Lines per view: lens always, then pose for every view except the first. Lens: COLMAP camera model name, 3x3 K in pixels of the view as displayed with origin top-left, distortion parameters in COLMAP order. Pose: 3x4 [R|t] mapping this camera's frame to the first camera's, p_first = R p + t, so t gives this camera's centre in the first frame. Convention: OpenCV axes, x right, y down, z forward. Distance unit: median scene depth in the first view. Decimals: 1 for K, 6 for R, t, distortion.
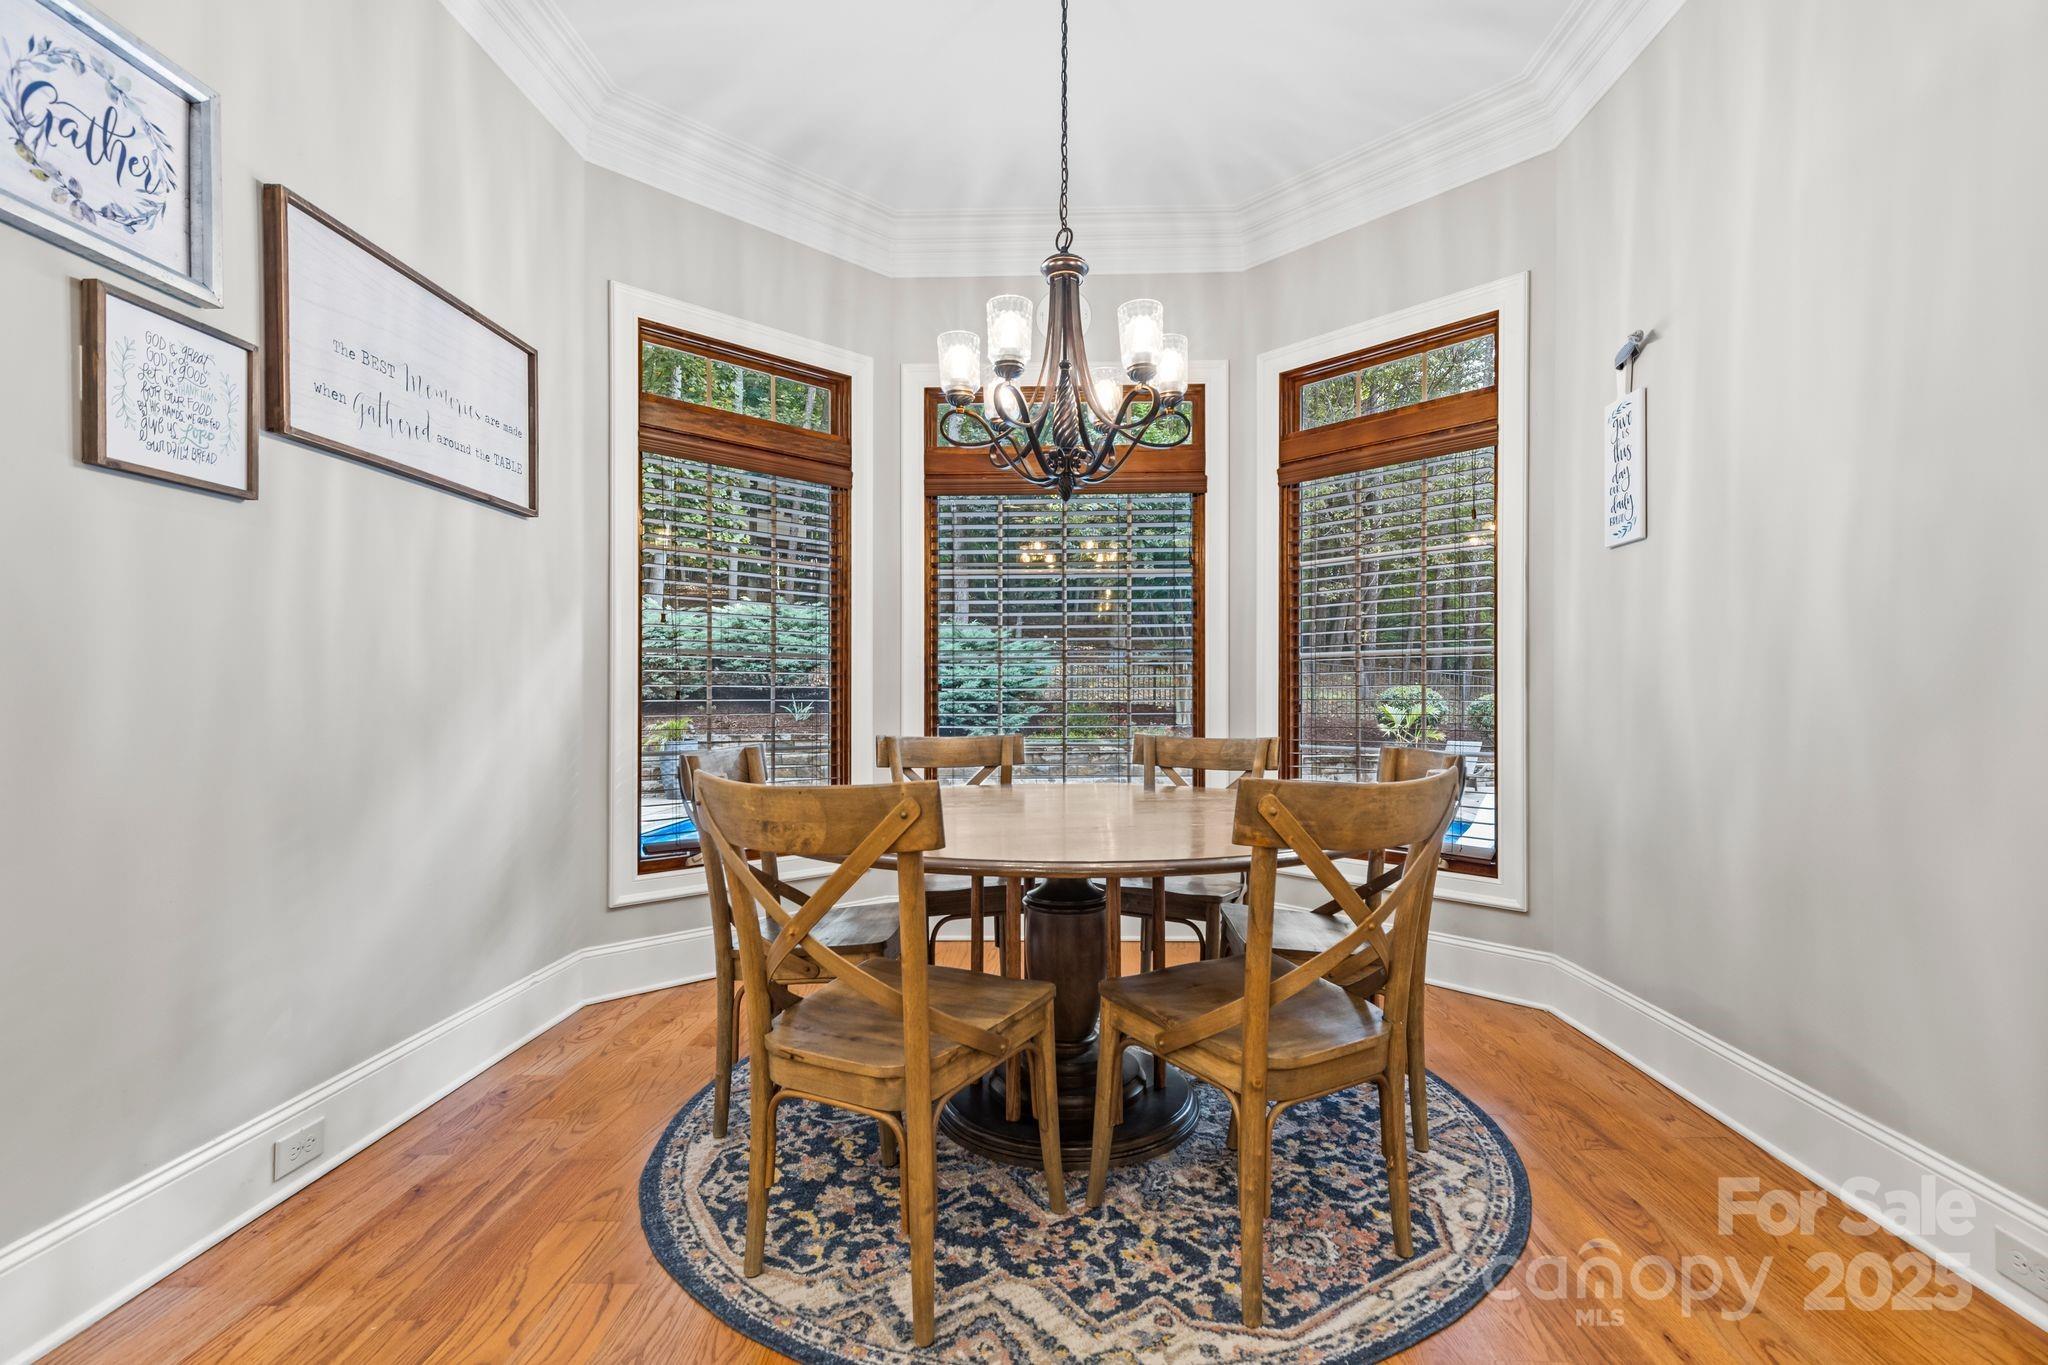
lens RADIAL K [[938.1, 0, 1024.0], [0, 938.1, 692.1], [0, 0, 1]] dist [0.011924, -0.000790]
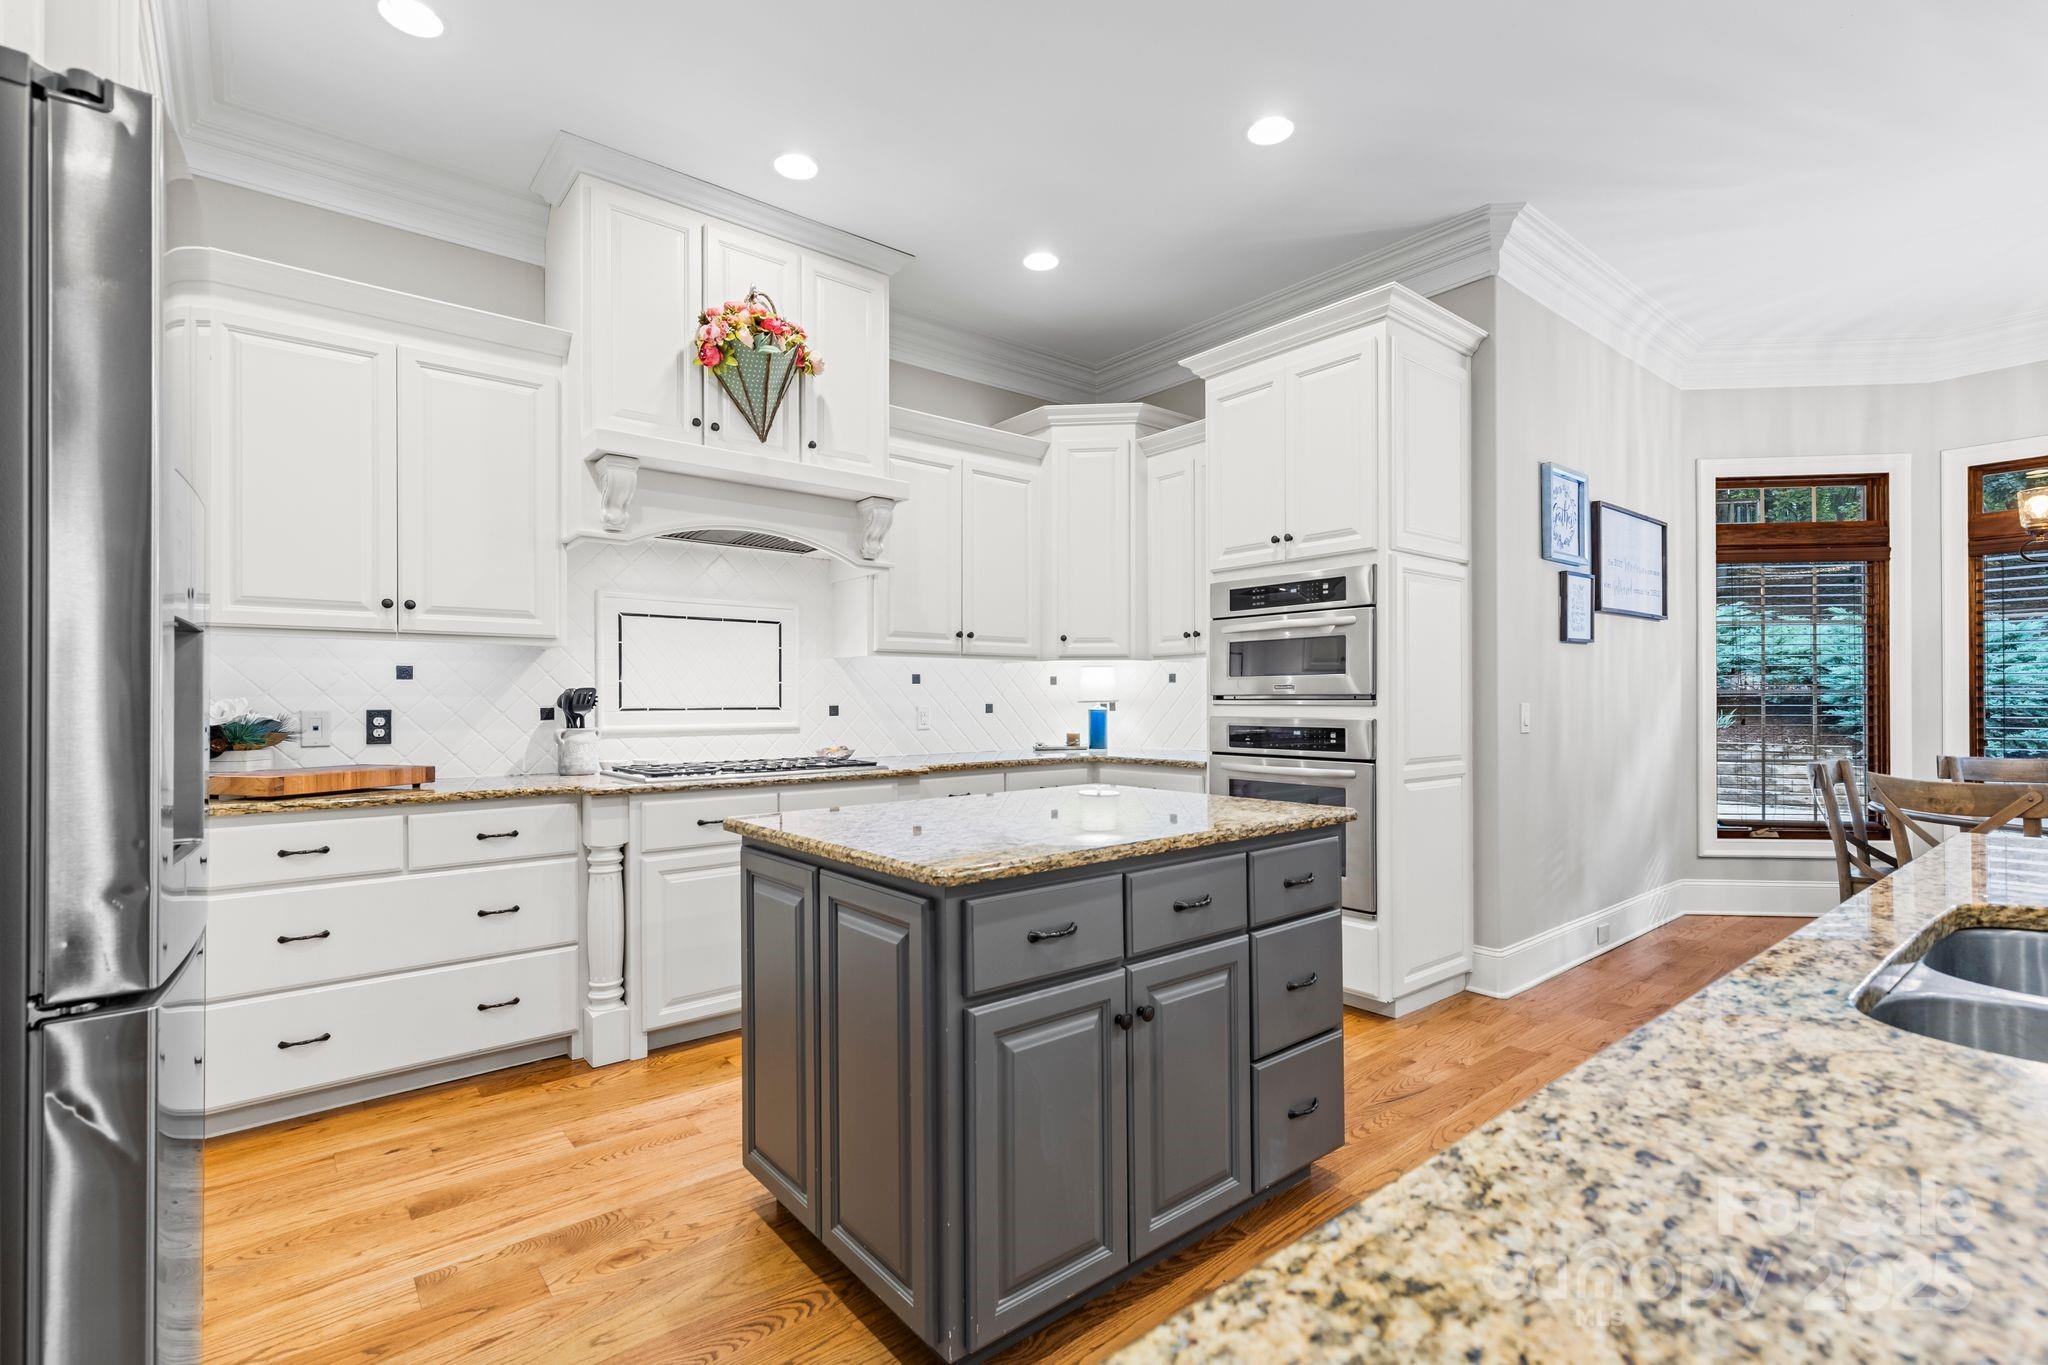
lens RADIAL K [[938.1, 0, 1030.6], [0, 938.1, 693.0], [0, 0, 1]] dist [0.011924, -0.000790]
pose [[0.679326, -0.006054, -0.733812, -0.038858], [0.007207, 0.999973, -0.001578, -0.049933], [0.733801, -0.004217, 0.679351, -0.878781]]
